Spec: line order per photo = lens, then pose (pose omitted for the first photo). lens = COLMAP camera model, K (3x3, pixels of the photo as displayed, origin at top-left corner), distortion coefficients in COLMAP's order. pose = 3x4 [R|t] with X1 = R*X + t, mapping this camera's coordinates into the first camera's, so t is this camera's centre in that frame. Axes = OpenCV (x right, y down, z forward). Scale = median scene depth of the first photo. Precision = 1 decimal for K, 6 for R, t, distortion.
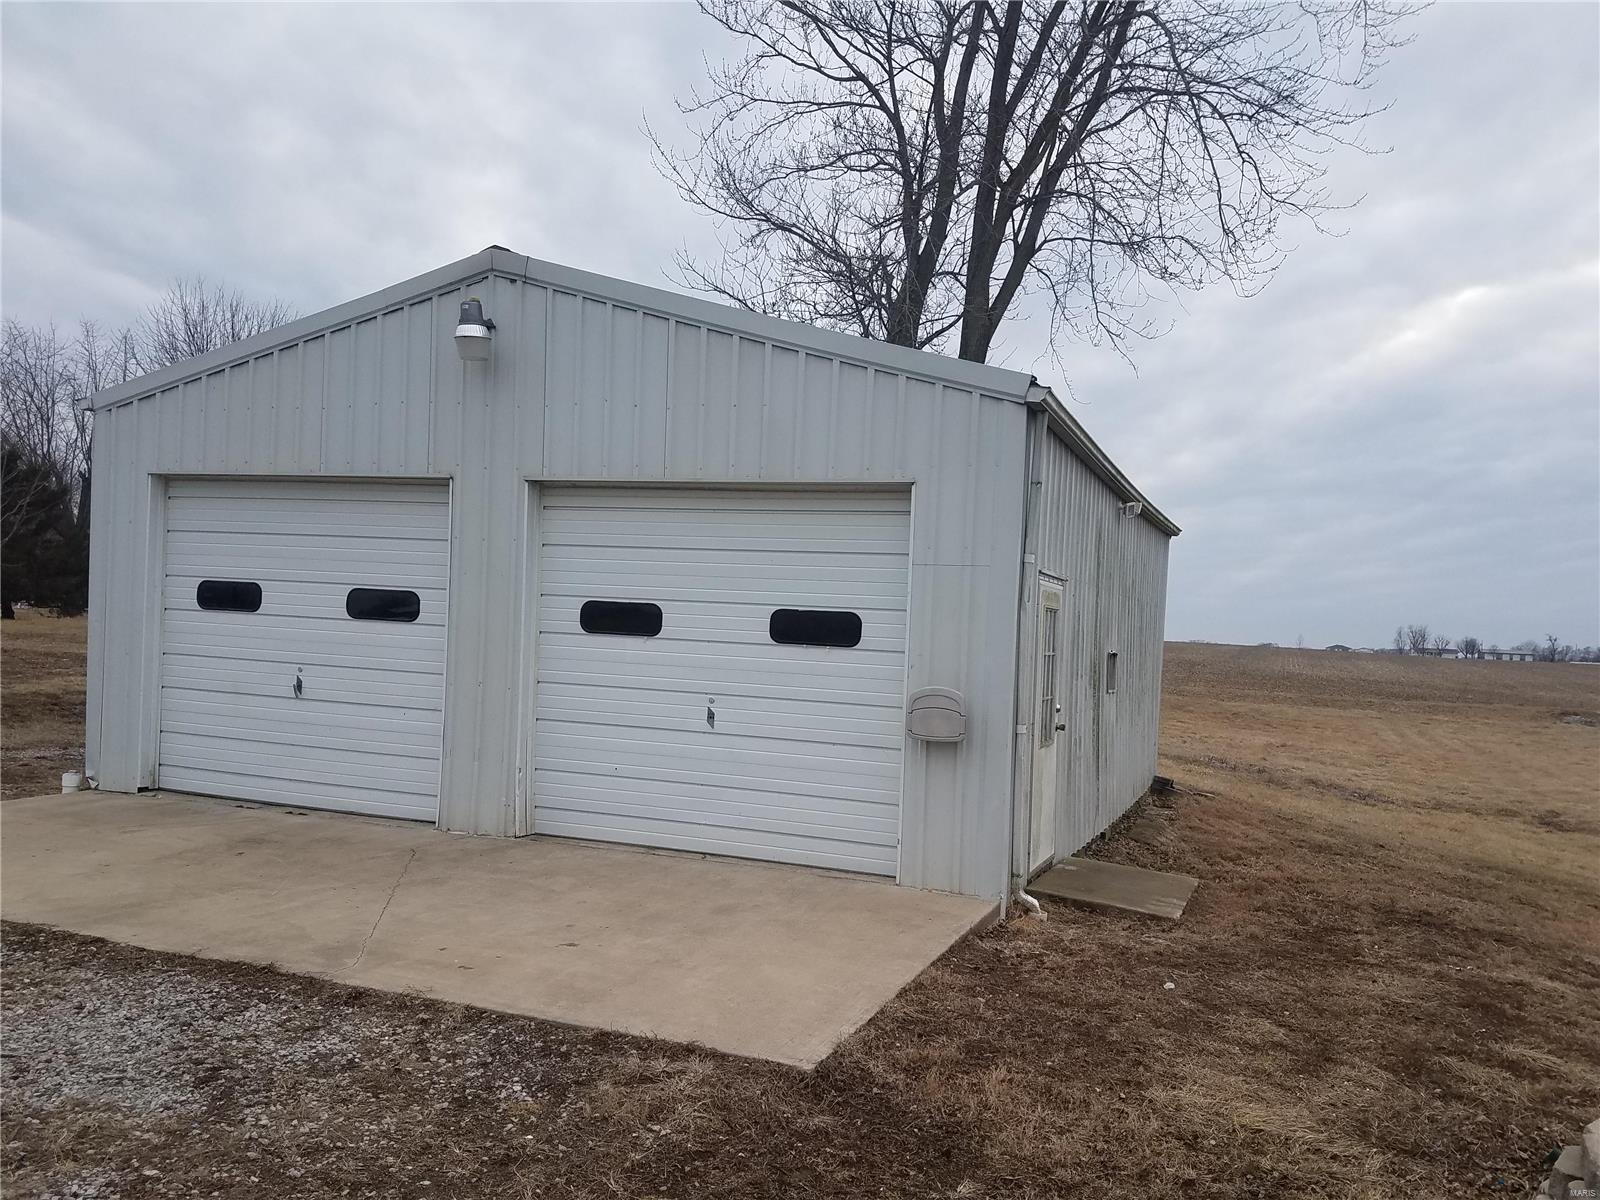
lens RADIAL K [[1209.6, 0, 813.1], [0, 1209.6, 617.9], [0, 0, 1]] dist [0.166368, -0.245286]
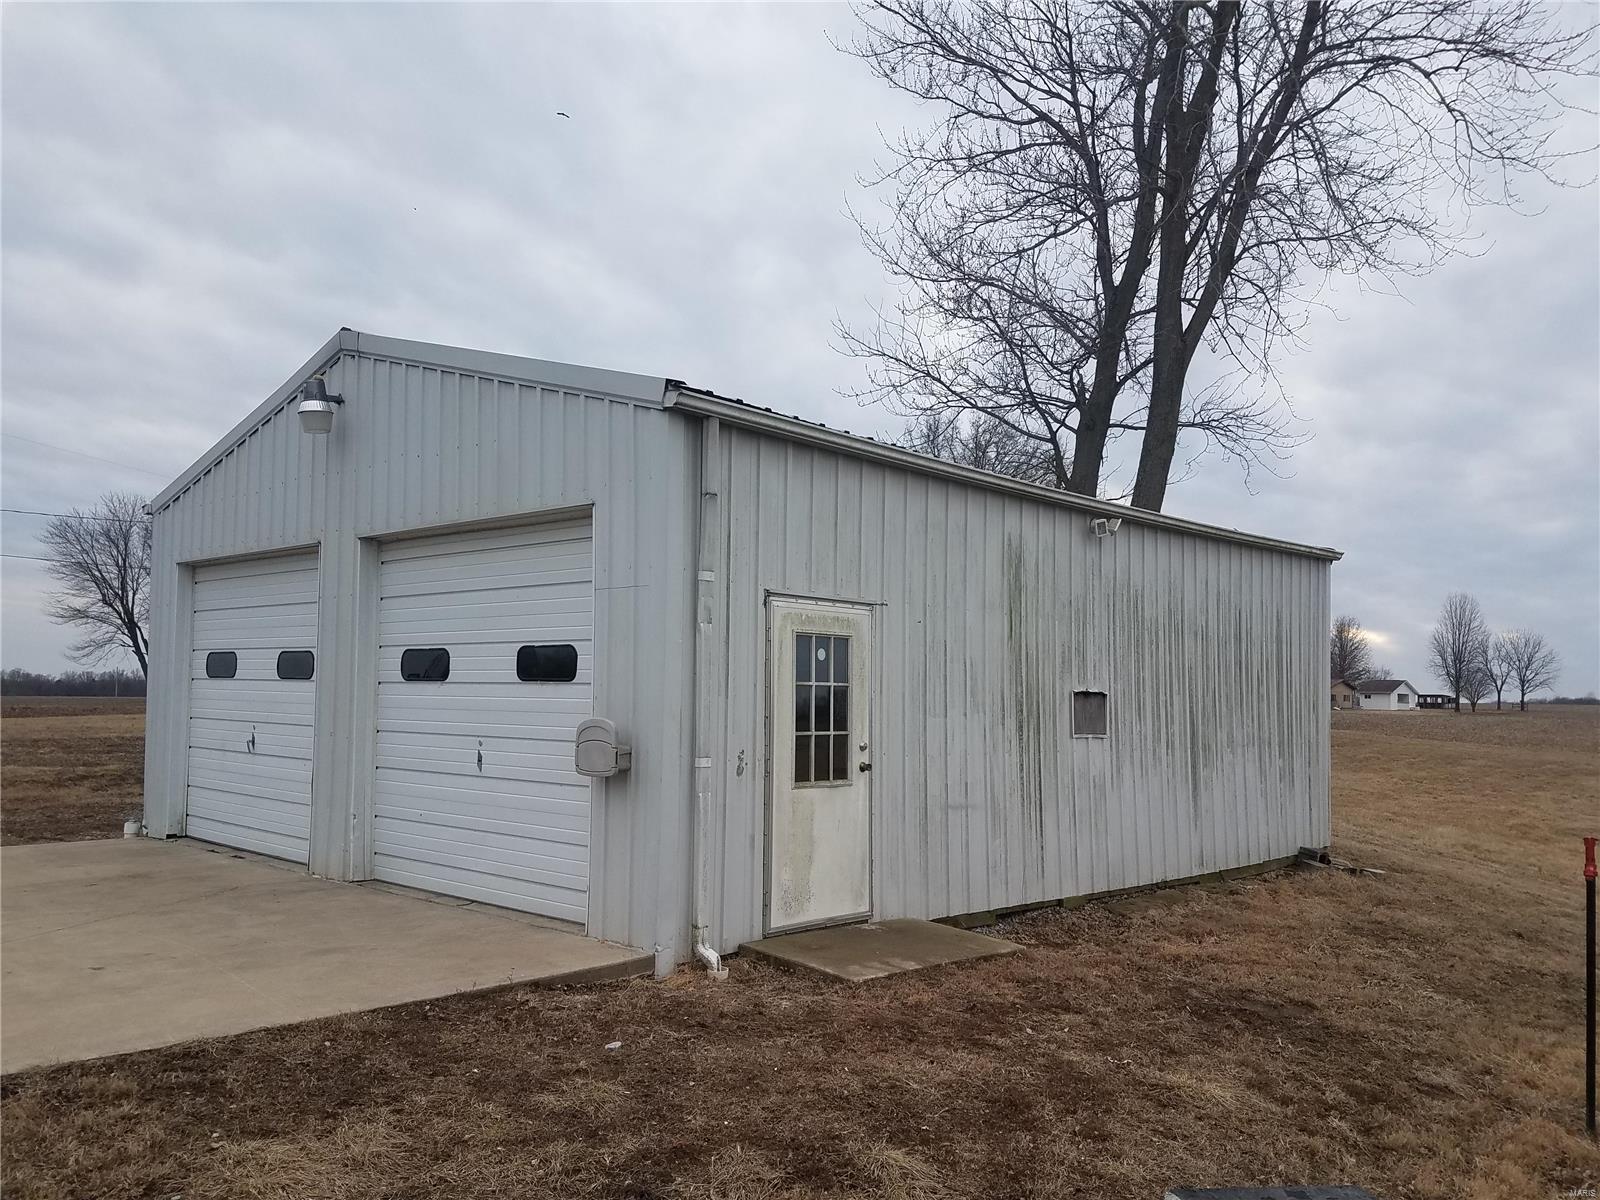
lens RADIAL K [[1209.6, 0, 813.1], [0, 1209.6, 617.9], [0, 0, 1]] dist [0.166368, -0.245286]
pose [[0.929247, -0.056069, -0.365181, 0.522003], [0.030806, 0.996734, -0.074648, 0.047736], [0.368173, 0.058116, 0.927939, 0.163098]]
